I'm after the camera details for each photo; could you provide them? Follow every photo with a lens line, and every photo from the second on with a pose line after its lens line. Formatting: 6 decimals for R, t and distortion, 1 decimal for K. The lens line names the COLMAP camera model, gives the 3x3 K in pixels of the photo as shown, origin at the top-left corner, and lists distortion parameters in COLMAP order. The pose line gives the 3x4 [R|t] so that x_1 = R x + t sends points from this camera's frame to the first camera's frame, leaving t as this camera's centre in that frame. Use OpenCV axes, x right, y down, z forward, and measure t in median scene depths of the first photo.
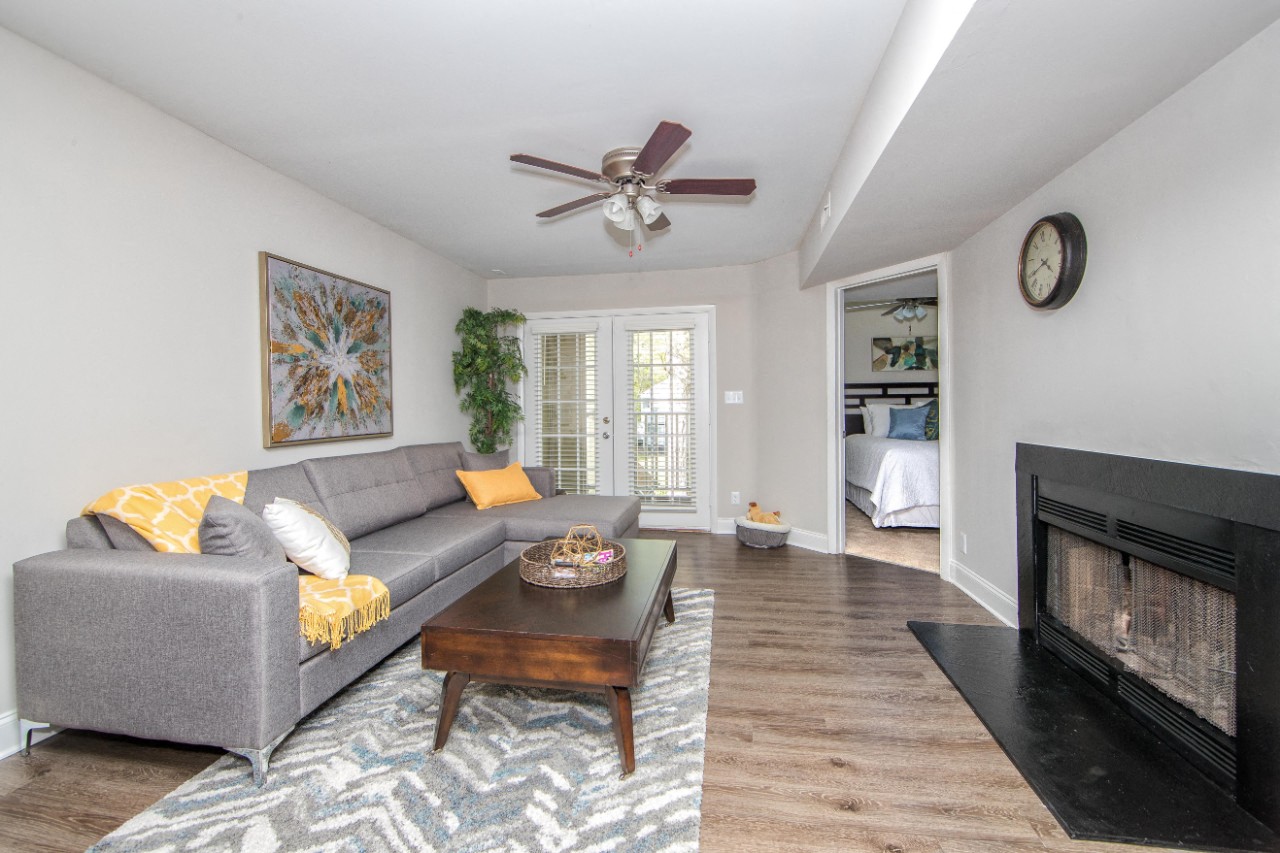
lens RADIAL K [[581.8, 0, 577.3], [0, 581.8, 399.4], [0, 0, 1]] dist [-0.000987, 0.000001]
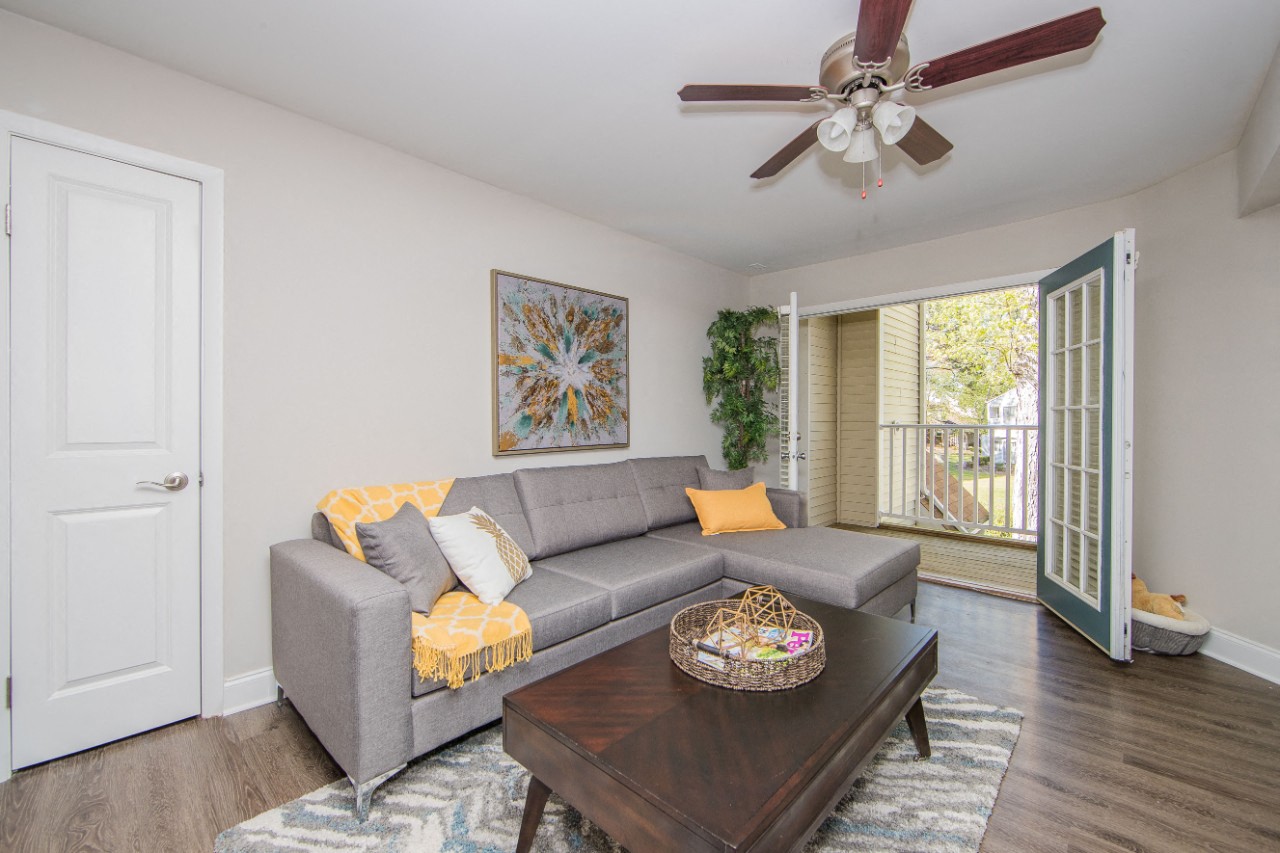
lens RADIAL K [[548.6, 0, 589.8], [0, 548.6, 417.4], [0, 0, 1]] dist [-0.007194, 0.000979]
pose [[0.860837, 0.006417, -0.508841, 0.107729], [0.001936, 0.999872, 0.015885, -0.001294], [0.508877, -0.014660, 0.860714, 0.216398]]
